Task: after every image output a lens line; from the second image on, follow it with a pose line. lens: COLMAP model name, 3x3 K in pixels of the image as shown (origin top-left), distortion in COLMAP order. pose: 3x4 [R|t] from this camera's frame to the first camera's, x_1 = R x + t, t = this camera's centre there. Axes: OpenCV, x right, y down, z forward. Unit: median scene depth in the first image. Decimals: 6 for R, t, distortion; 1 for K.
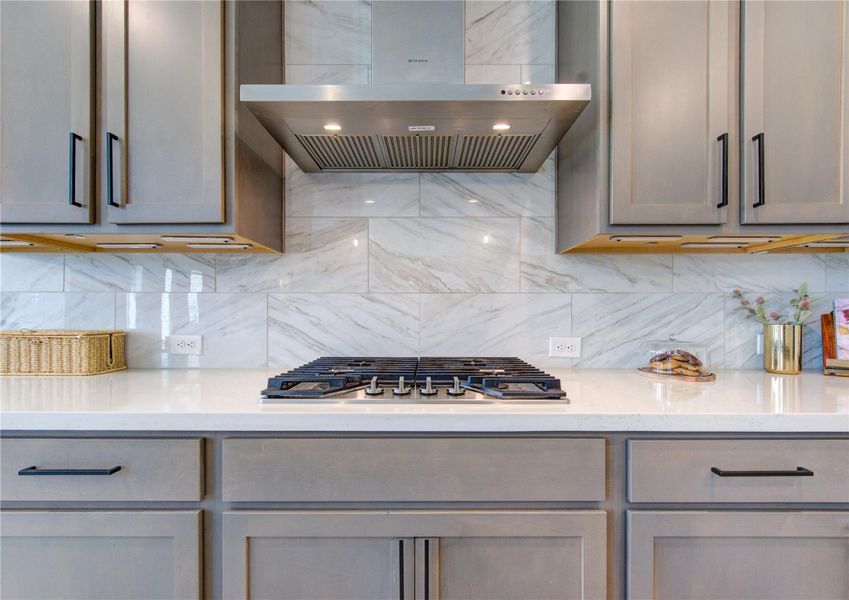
lens RADIAL K [[360.6, 0, 426.2], [0, 360.6, 303.3], [0, 0, 1]] dist [-0.002157, -0.000243]
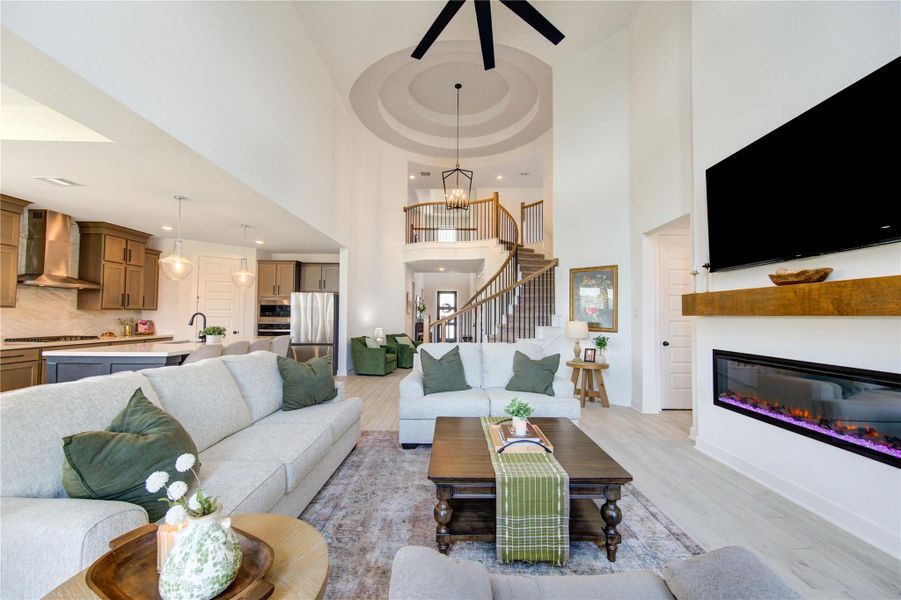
lens RADIAL K [[355.3, 0, 452.5], [0, 355.3, 304.5], [0, 0, 1]] dist [-0.003238, -0.000646]
pose [[0.009746, 0.032541, 0.999423, -3.546444], [-0.030085, 0.999027, -0.032235, -0.193169], [-0.999500, -0.029754, 0.010716, -3.226189]]
